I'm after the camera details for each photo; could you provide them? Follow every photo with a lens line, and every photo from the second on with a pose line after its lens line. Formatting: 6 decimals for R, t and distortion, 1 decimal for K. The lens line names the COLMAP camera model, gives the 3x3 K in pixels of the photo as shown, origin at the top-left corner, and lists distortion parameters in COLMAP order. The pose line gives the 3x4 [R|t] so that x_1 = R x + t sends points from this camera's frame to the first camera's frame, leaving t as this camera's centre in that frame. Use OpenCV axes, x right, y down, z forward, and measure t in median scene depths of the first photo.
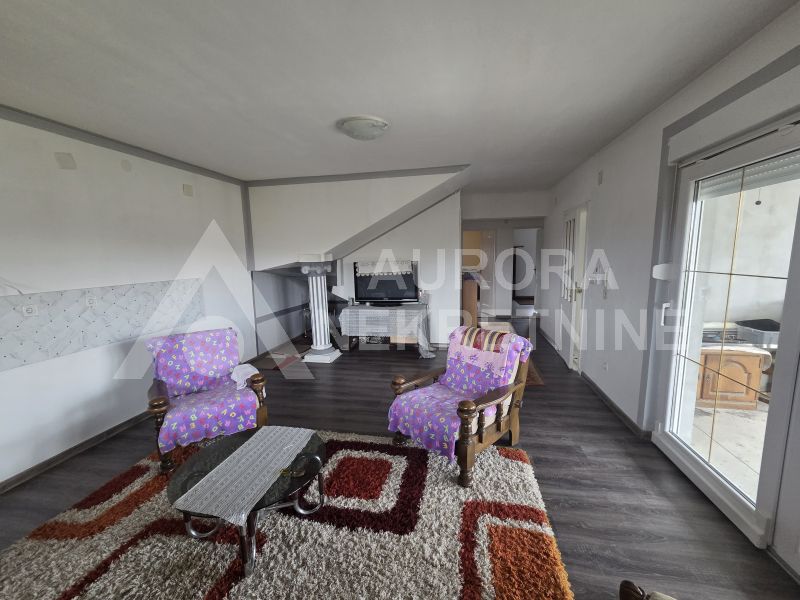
lens RADIAL K [[323.3, 0, 402.7], [0, 323.3, 299.7], [0, 0, 1]] dist [0.000212, 0.000001]
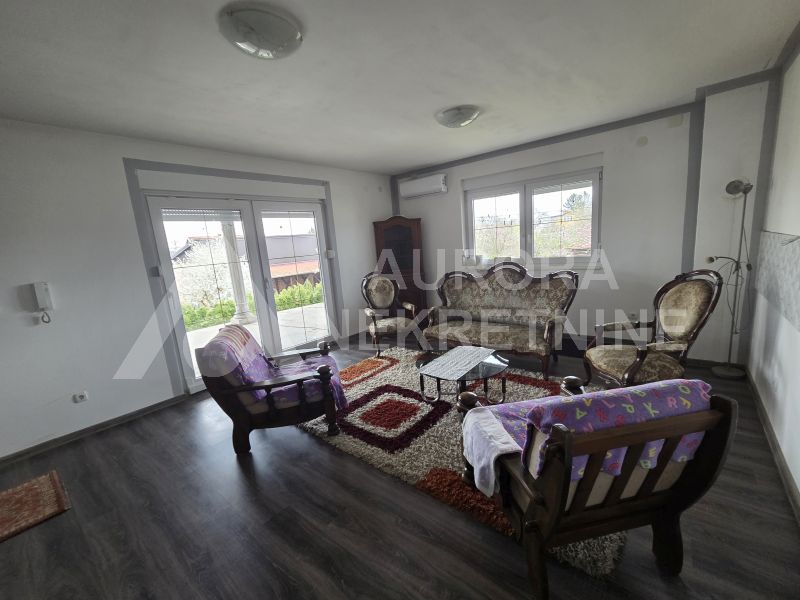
lens RADIAL K [[323.3, 0, 400.6], [0, 323.3, 298.6], [0, 0, 1]] dist [0.000212, 0.000001]
pose [[-0.865701, -0.004405, 0.500543, -0.780356], [0.161054, 0.944338, 0.286857, -0.223087], [-0.473945, 0.328946, -0.816805, 1.815043]]
